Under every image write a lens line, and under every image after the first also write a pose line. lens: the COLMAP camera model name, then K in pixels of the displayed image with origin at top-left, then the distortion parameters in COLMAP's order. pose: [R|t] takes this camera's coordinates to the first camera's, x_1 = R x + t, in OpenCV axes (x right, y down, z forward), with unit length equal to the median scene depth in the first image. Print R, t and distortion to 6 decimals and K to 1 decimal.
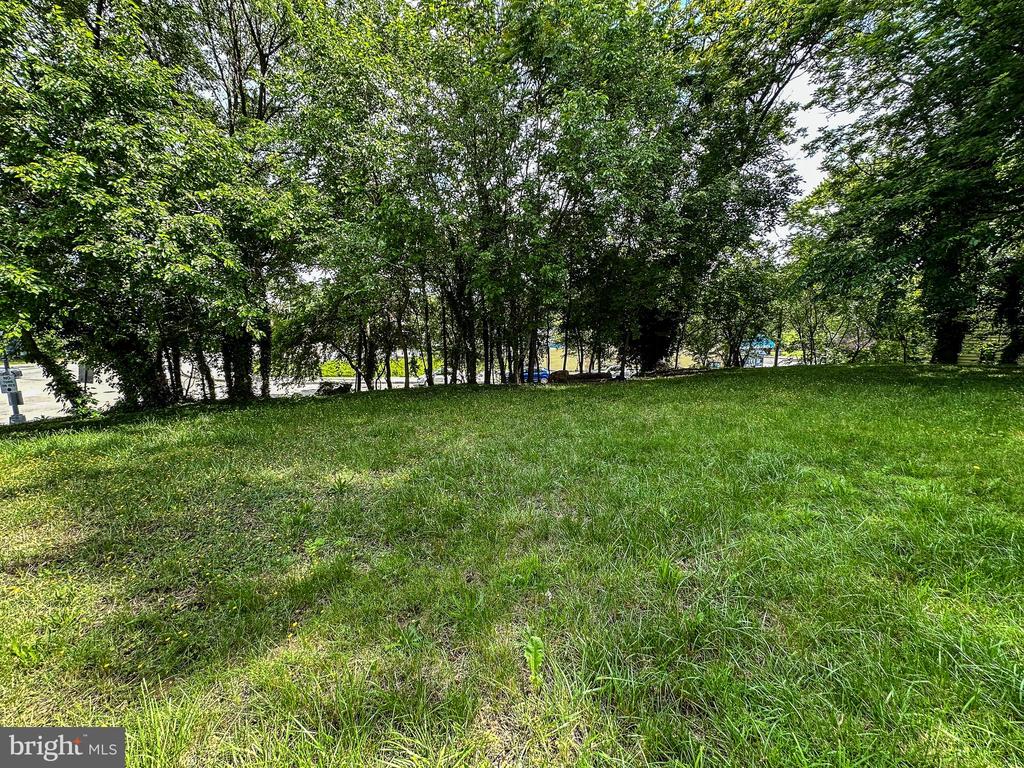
lens RADIAL K [[407.8, 0, 513.0], [0, 407.8, 383.1], [0, 0, 1]] dist [-0.002900, 0.000808]
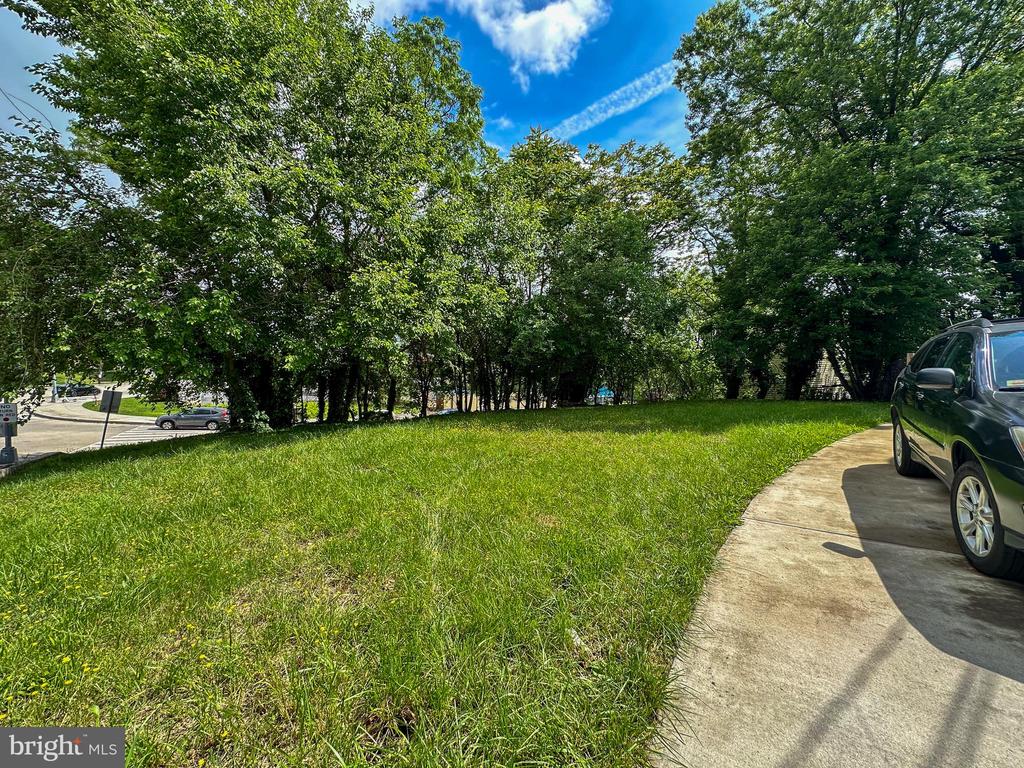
lens RADIAL K [[407.8, 0, 512.5], [0, 407.8, 384.6], [0, 0, 1]] dist [-0.002900, 0.000808]
pose [[0.932645, 0.023931, 0.360001, -1.170761], [0.019912, 0.992863, -0.117587, 0.147087], [-0.360246, 0.116836, 0.925512, -0.472452]]
